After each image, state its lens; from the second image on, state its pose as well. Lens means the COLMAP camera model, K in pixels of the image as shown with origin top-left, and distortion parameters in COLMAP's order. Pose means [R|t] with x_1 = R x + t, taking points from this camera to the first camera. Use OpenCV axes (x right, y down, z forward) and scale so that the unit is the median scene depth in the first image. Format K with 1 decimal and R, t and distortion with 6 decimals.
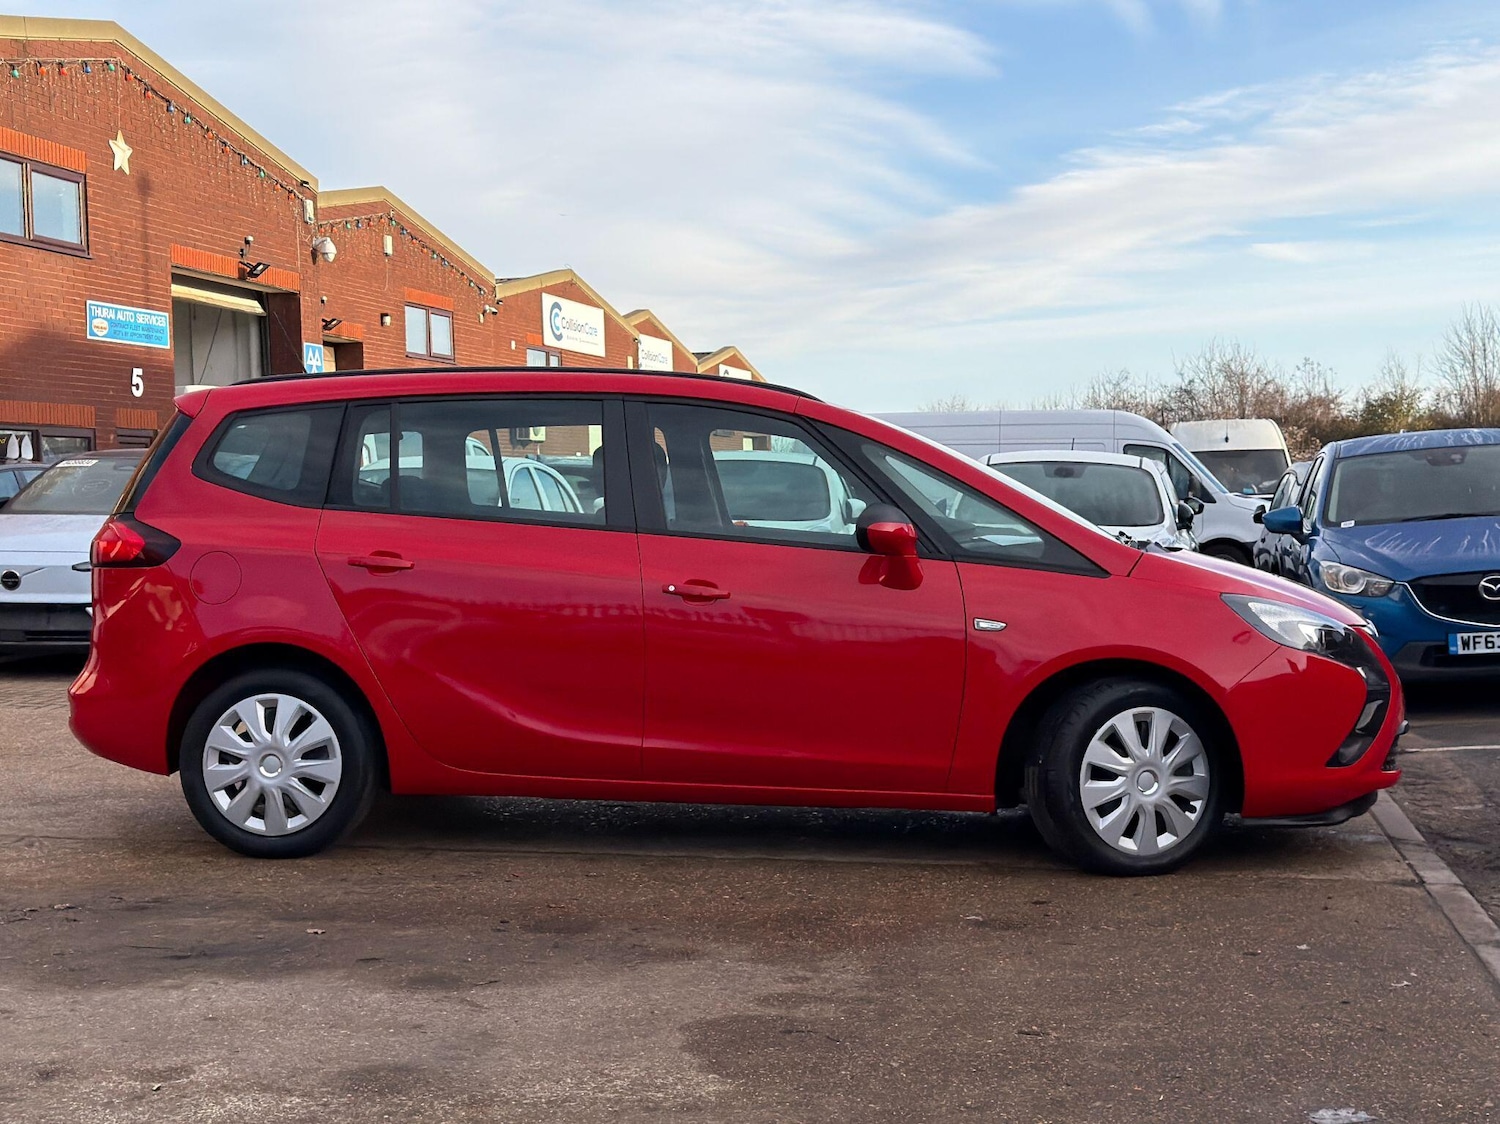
lens RADIAL K [[1976.0, 0, 750.9], [0, 1976.0, 514.6], [0, 0, 1]] dist [0.170034, -0.433746]
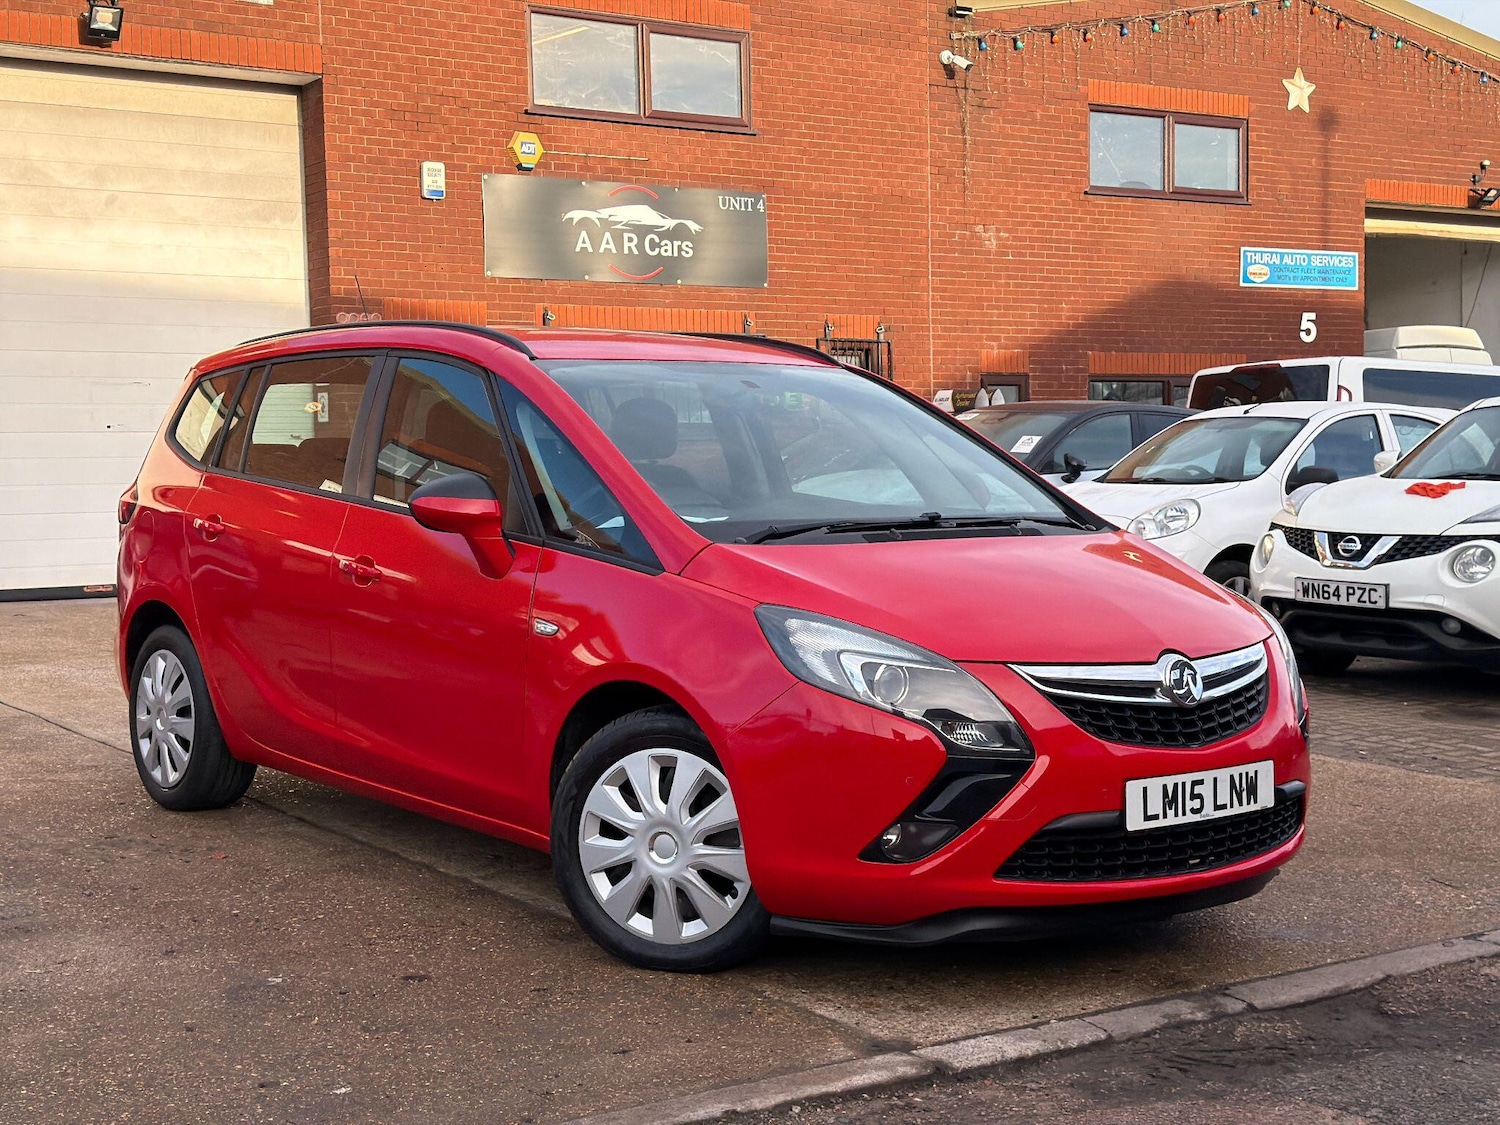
lens RADIAL K [[1976.0, 0, 750.9], [0, 1976.0, 515.1], [0, 0, 1]] dist [0.170034, -0.433746]
pose [[0.723661, 0.023176, -0.689766, 0.170186], [-0.003399, 0.999544, 0.030018, -0.003223], [0.690147, -0.019378, 0.723410, 0.111374]]
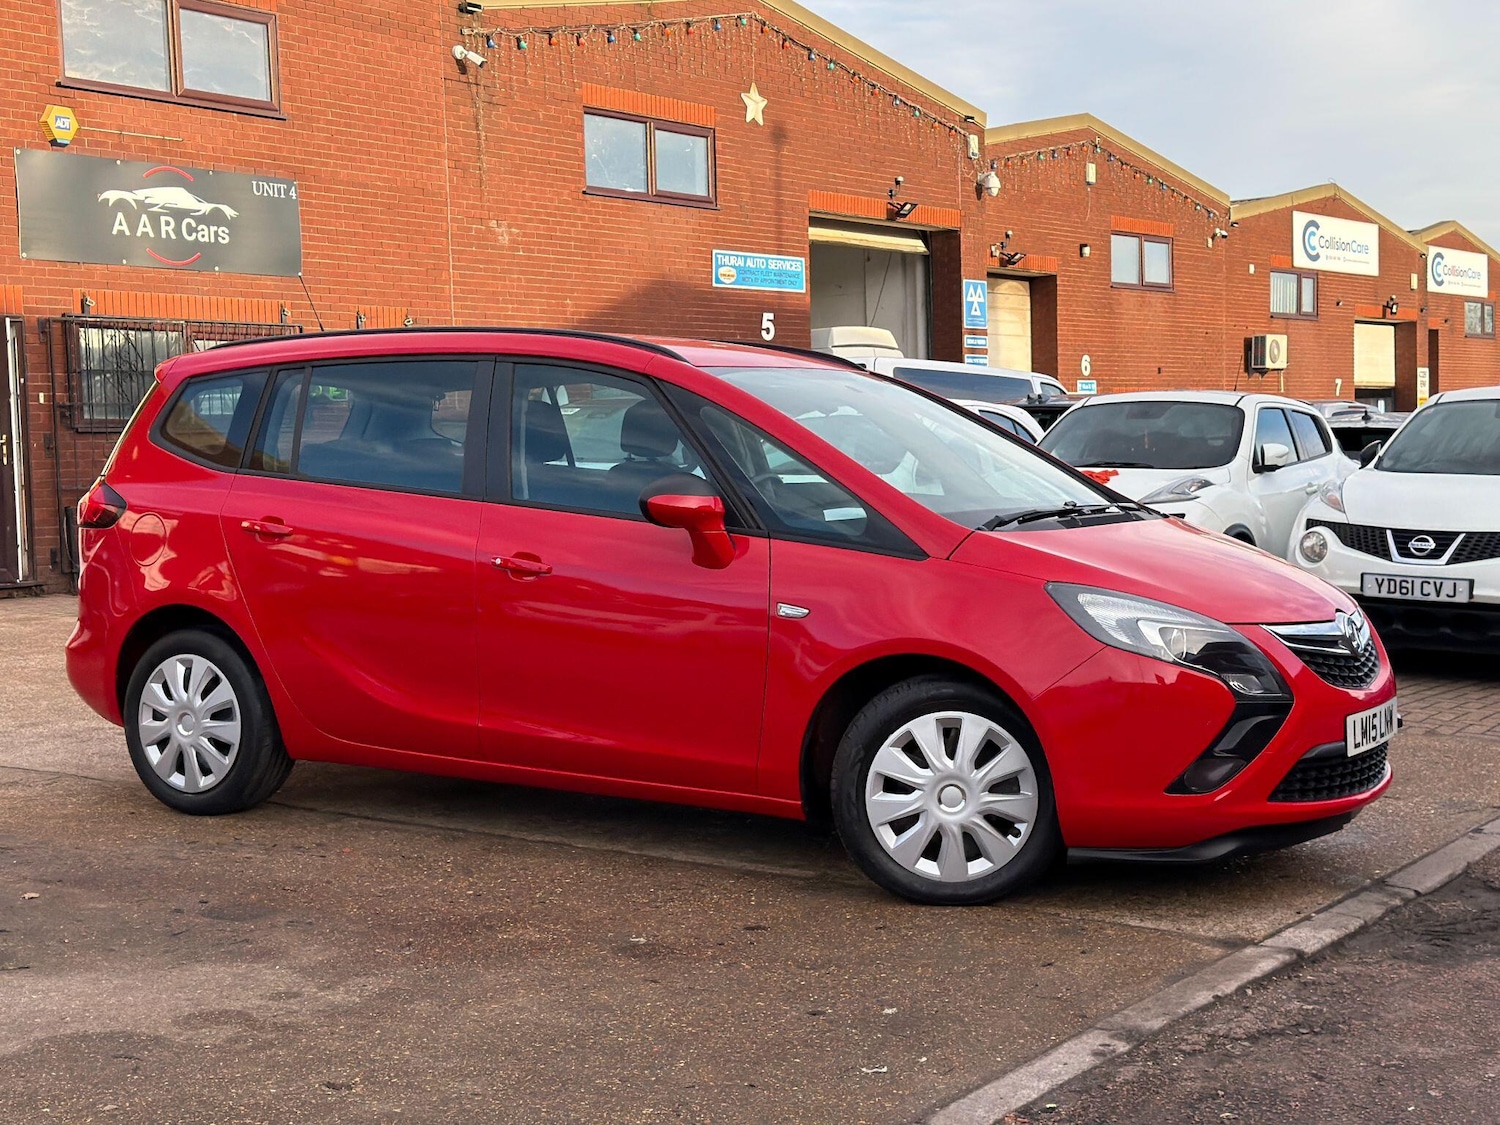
lens RADIAL K [[2005.0, 0, 756.8], [0, 2005.0, 513.5], [0, 0, 1]] dist [0.124217, -0.245350]
pose [[0.916099, 0.011228, -0.400794, 0.108114], [0.002459, 0.999432, 0.033619, -0.004154], [0.400944, -0.031784, 0.915551, 0.040468]]
